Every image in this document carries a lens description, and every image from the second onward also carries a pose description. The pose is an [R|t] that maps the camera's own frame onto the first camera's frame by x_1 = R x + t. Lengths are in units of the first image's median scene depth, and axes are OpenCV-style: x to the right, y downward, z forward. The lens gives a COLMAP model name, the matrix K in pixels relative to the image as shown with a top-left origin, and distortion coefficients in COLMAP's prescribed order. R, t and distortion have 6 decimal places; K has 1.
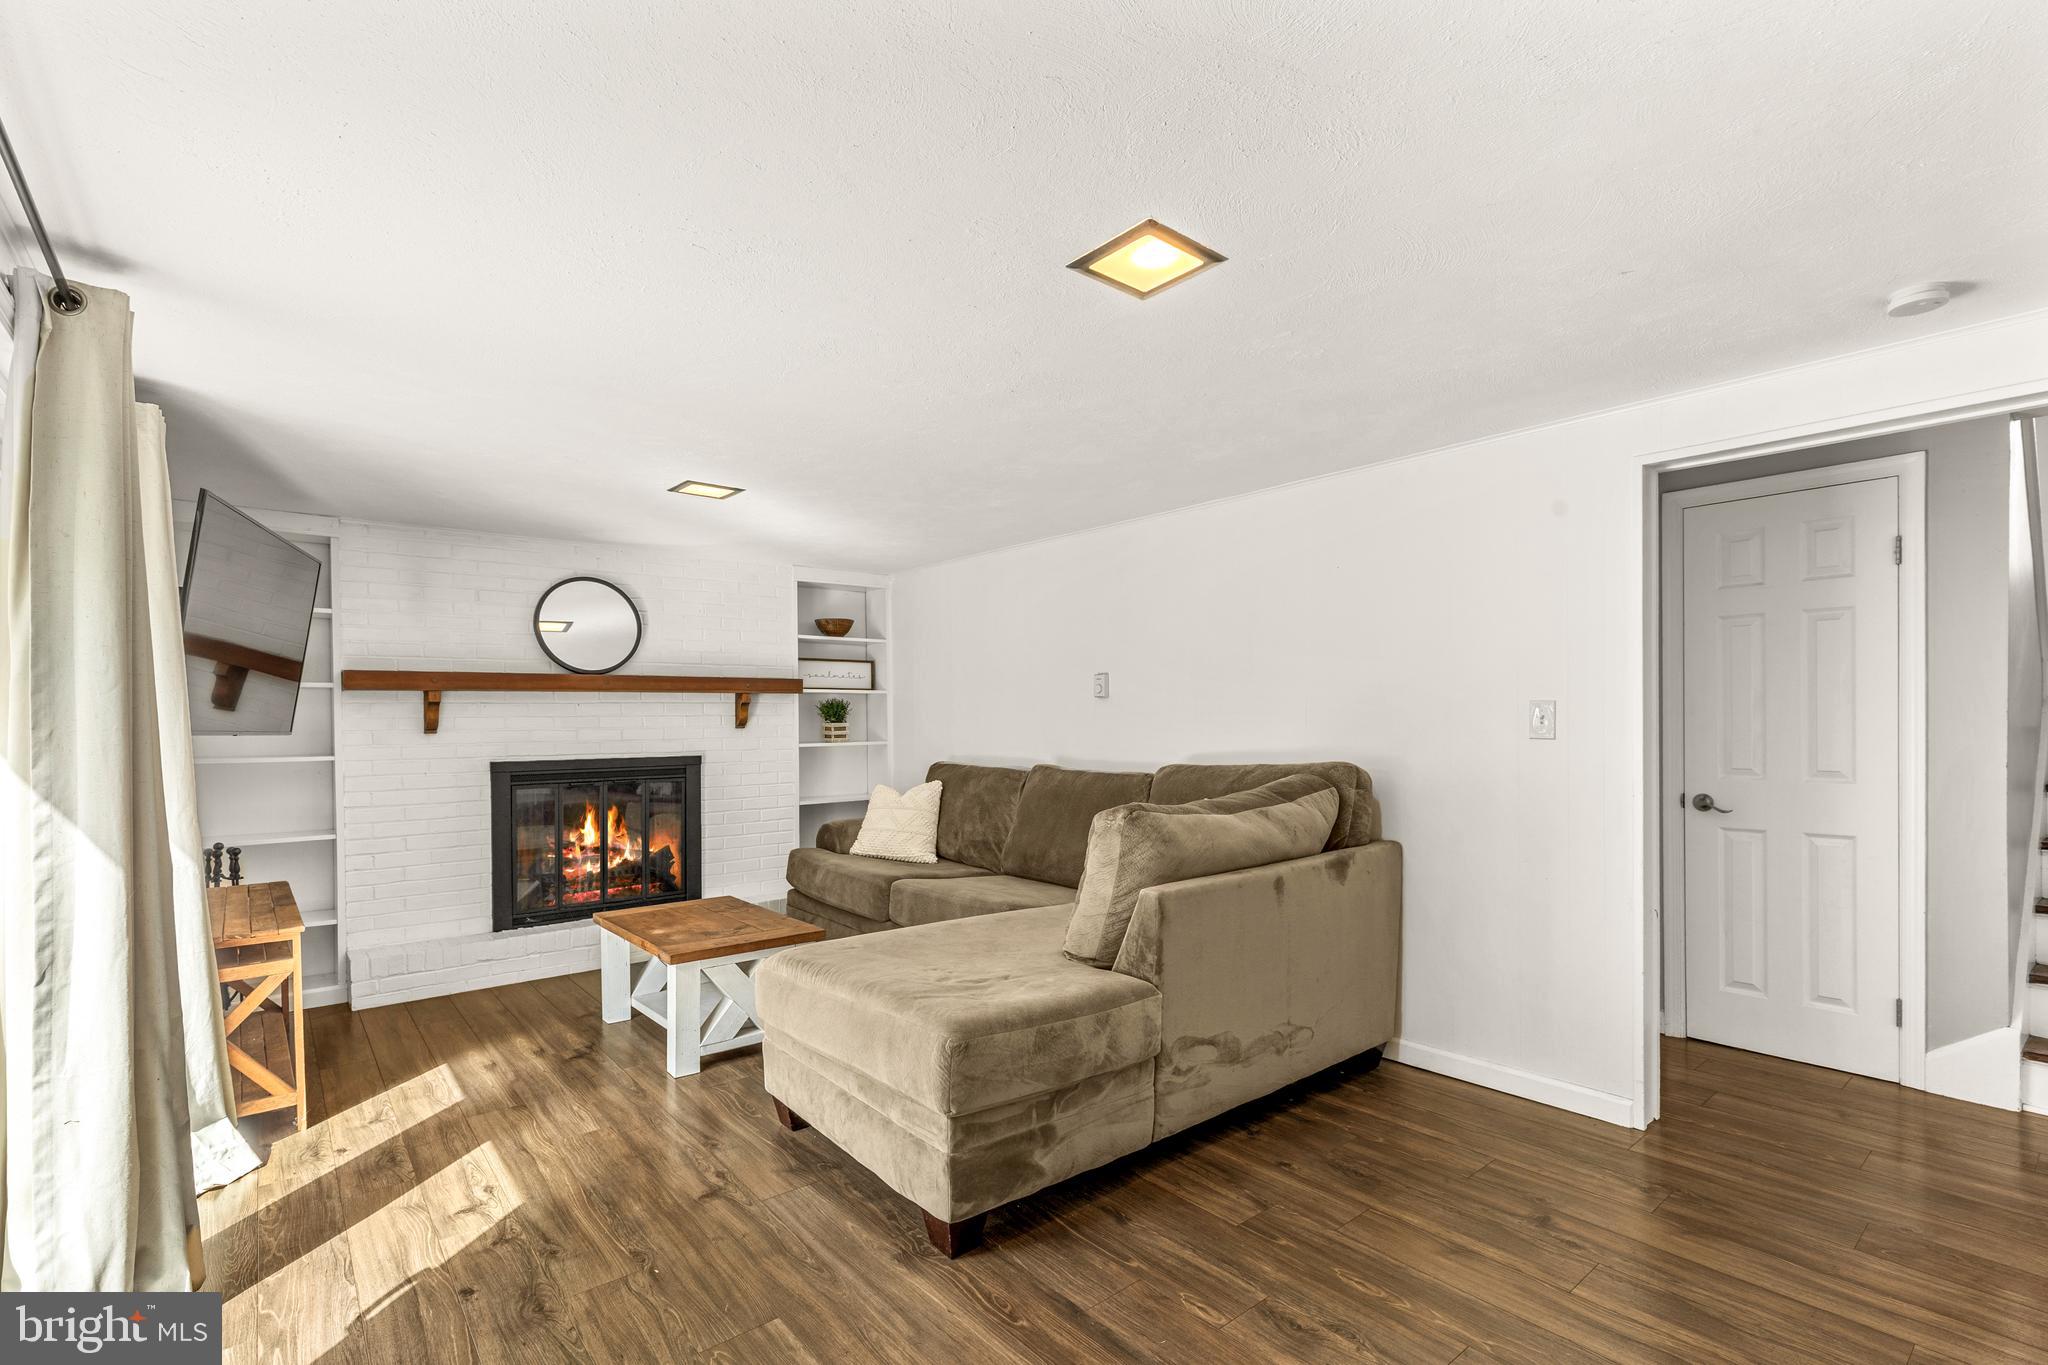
lens RADIAL K [[968.9, 0, 1087.4], [0, 968.9, 719.8], [0, 0, 1]] dist [0.001290, 0.000211]
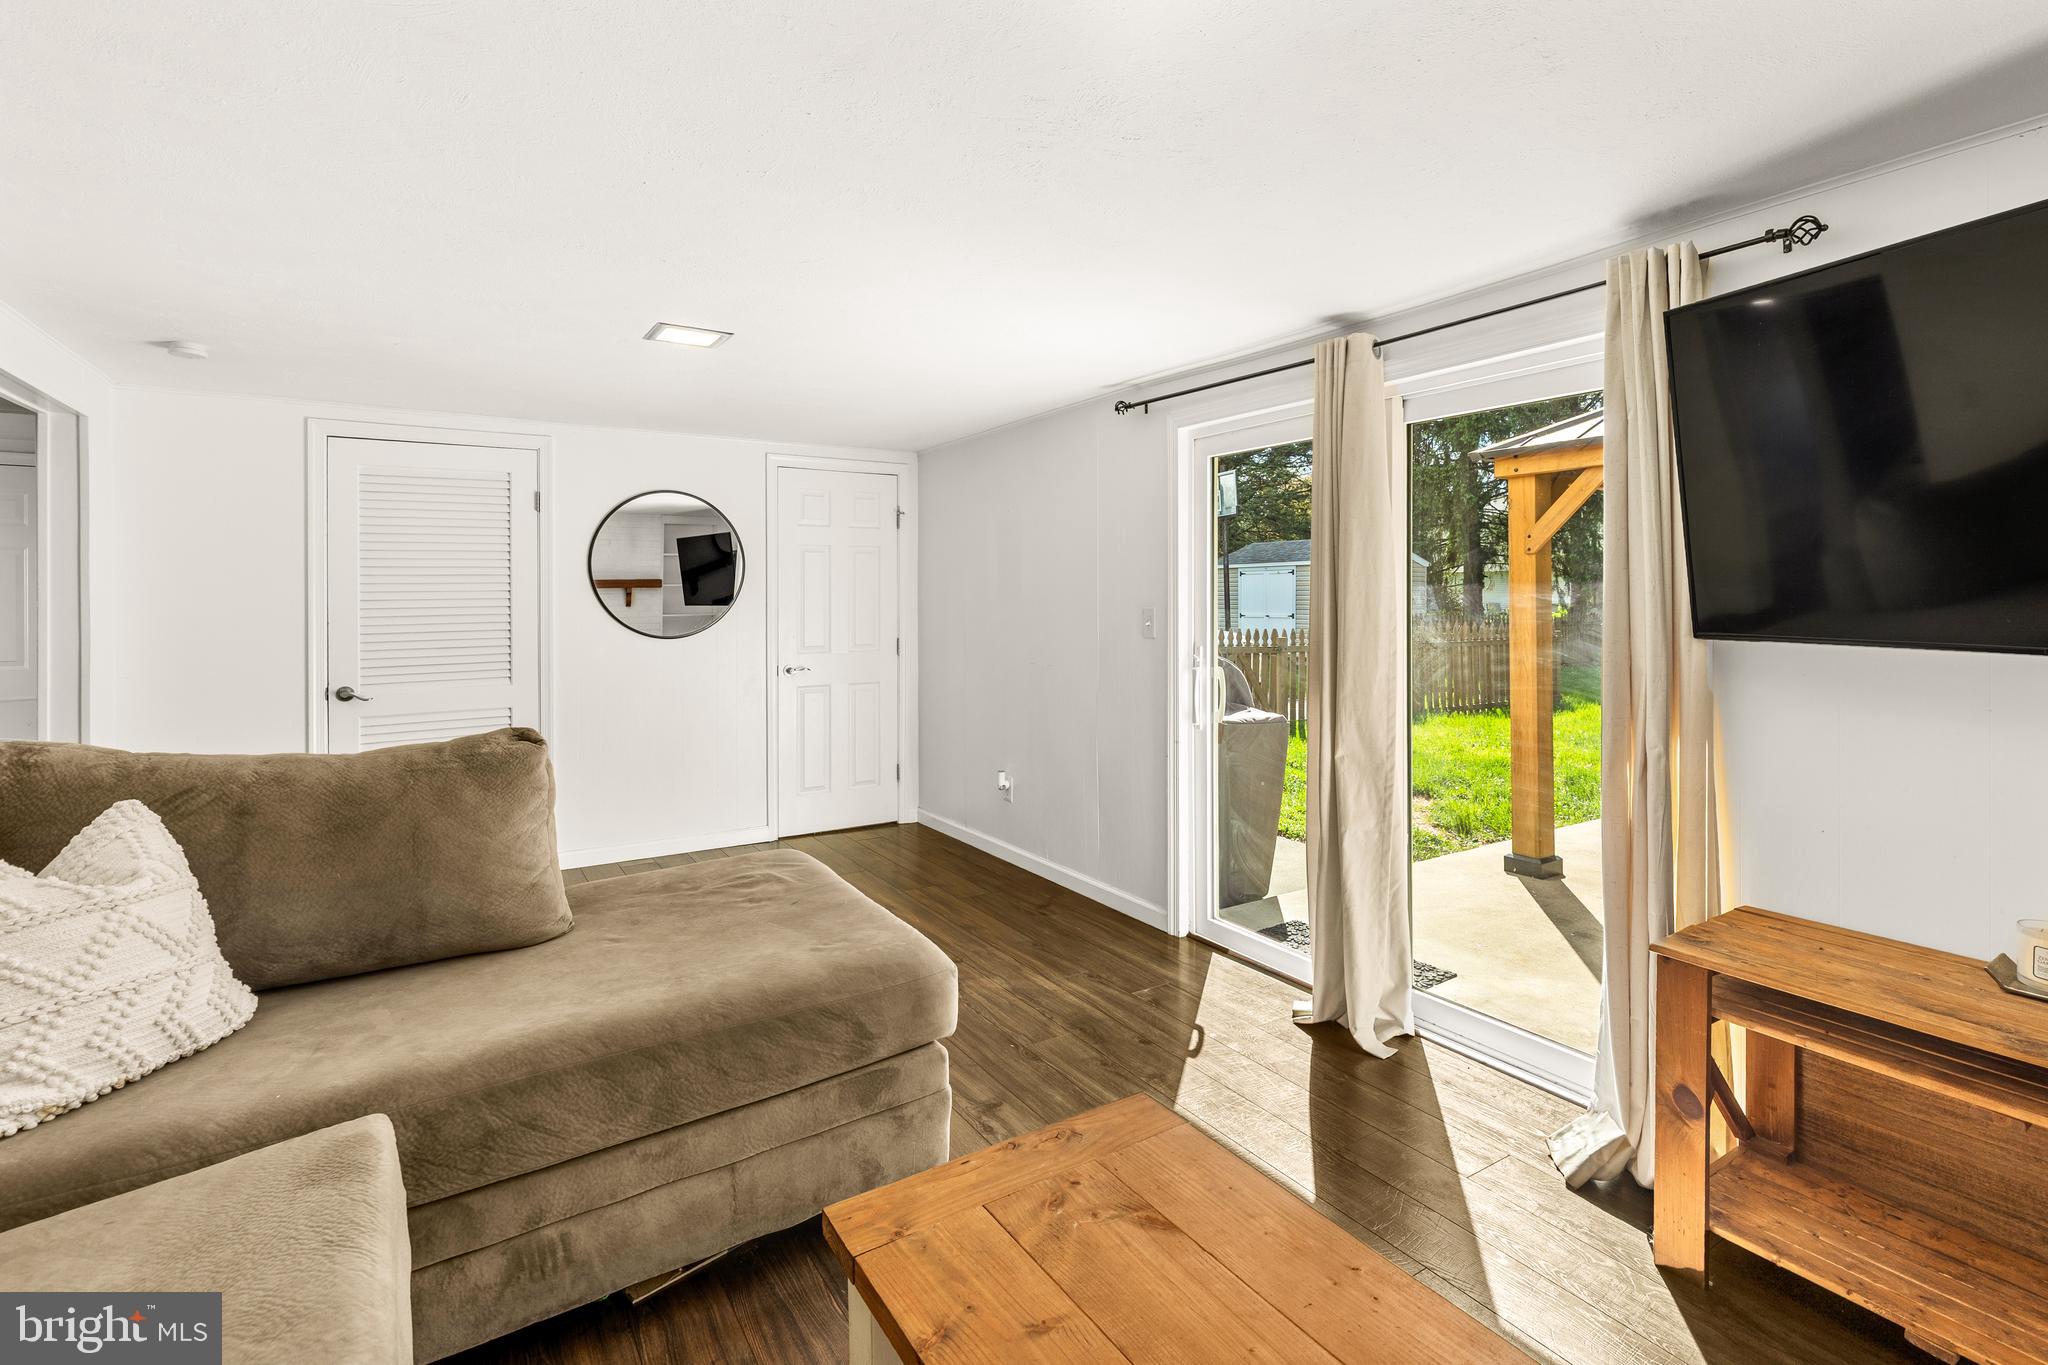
lens RADIAL K [[959.6, 0, 1061.1], [0, 959.6, 599.1], [0, 0, 1]] dist [0.001897, 0.000045]
pose [[-0.990787, 0.010268, 0.135041, -0.308395], [0.010474, 0.999945, 0.000814, -0.010047], [-0.135025, 0.002221, -0.990840, 1.011068]]
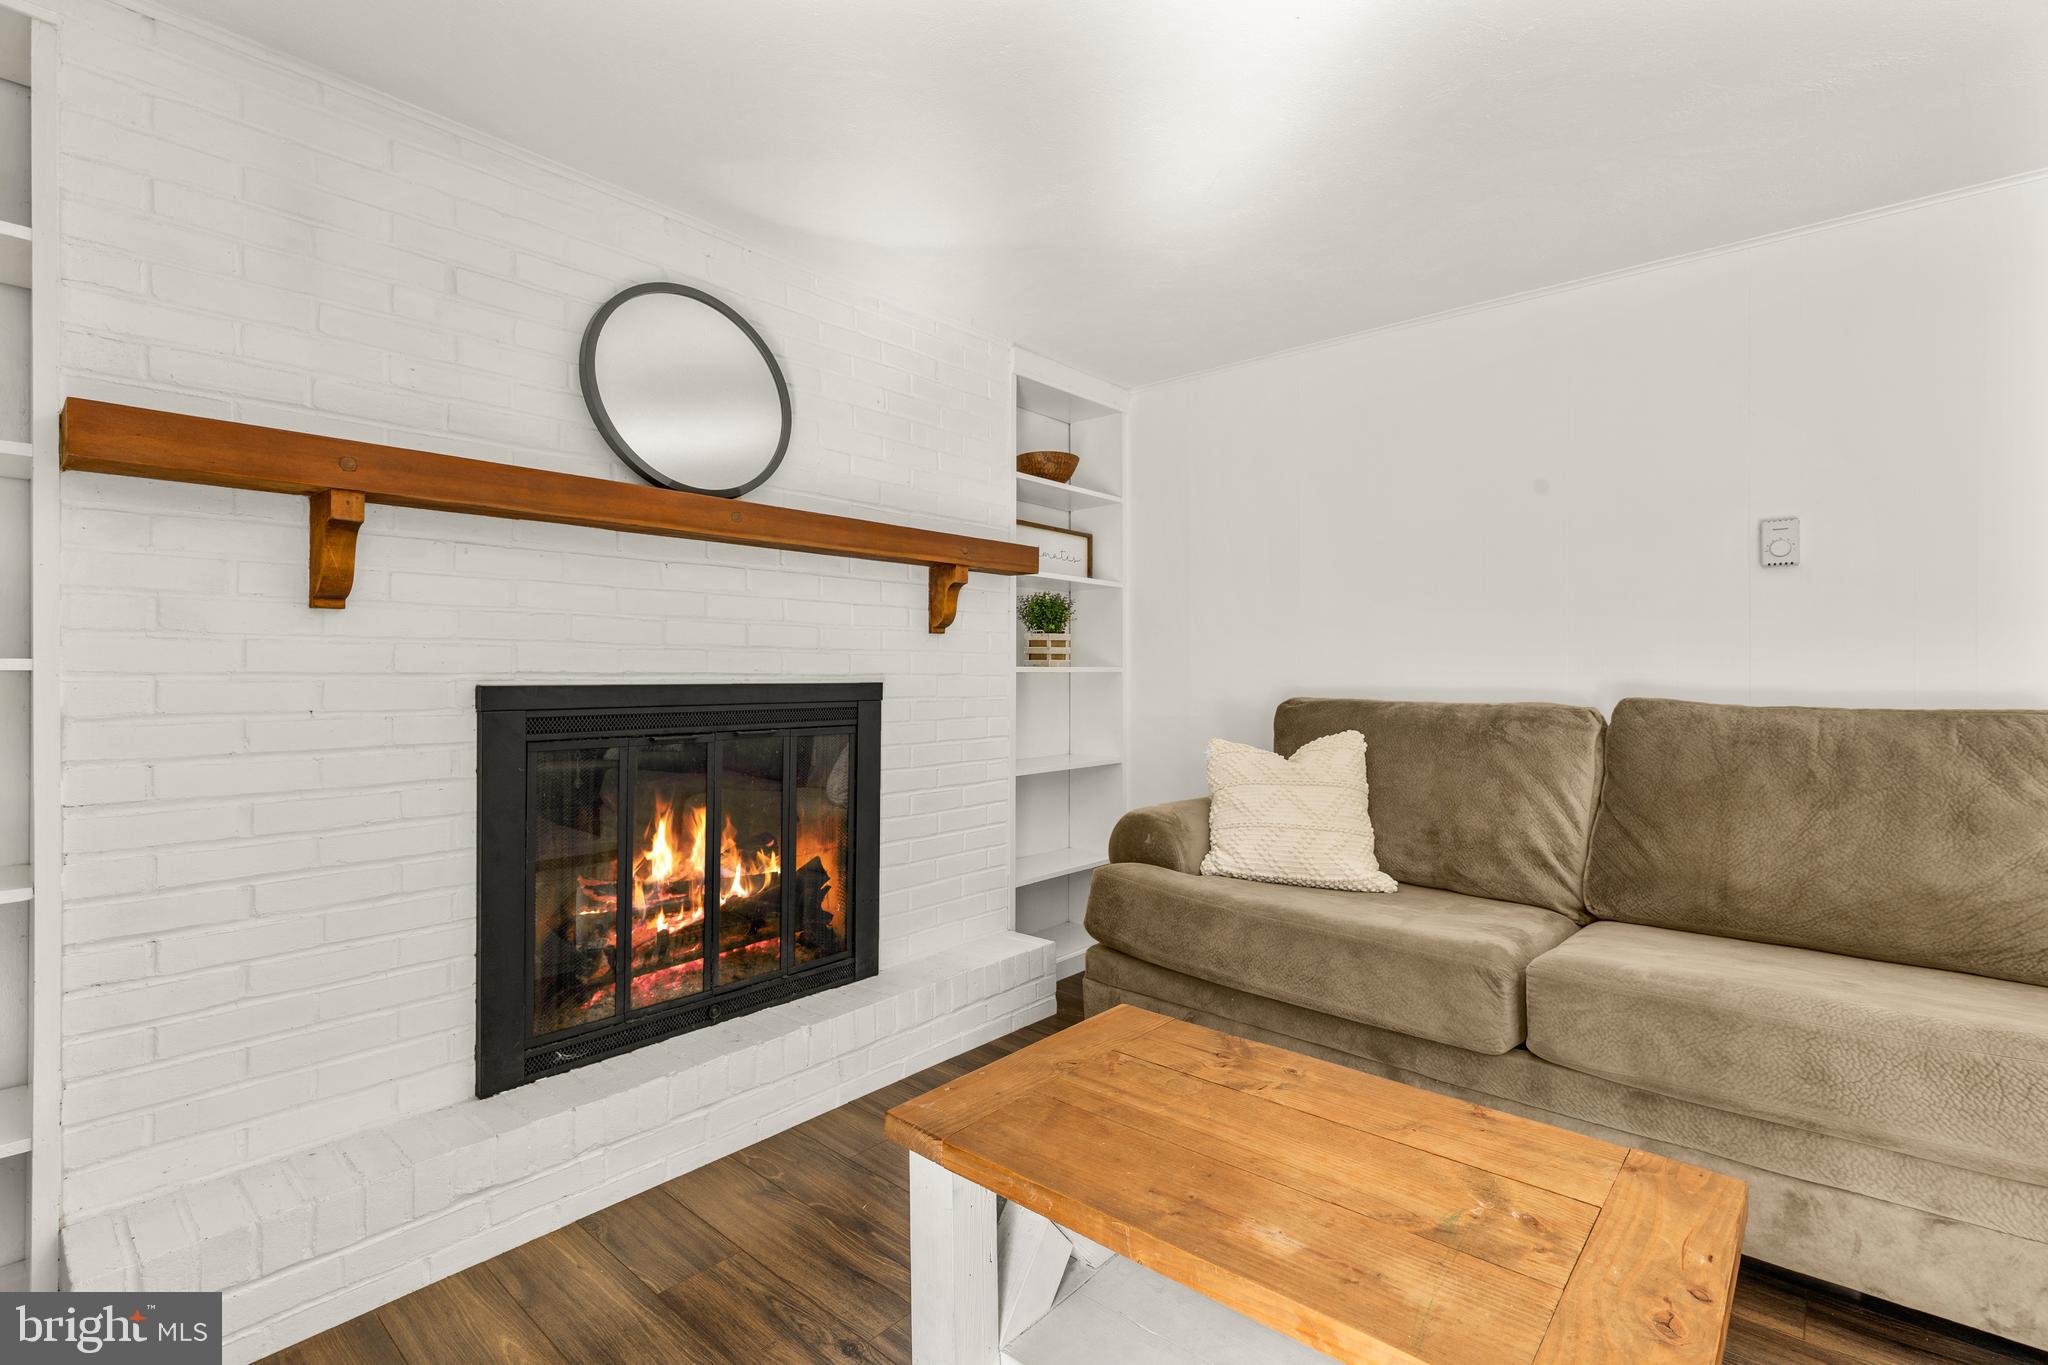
lens RADIAL K [[924.5, 0, 1052.2], [0, 924.5, 676.1], [0, 0, 1]] dist [0.002678, 0.000325]
pose [[0.989286, 0.005141, 0.145903, -0.409216], [-0.004615, 0.999982, -0.003948, 0.037344], [-0.145920, 0.003232, 0.989291, 0.545618]]
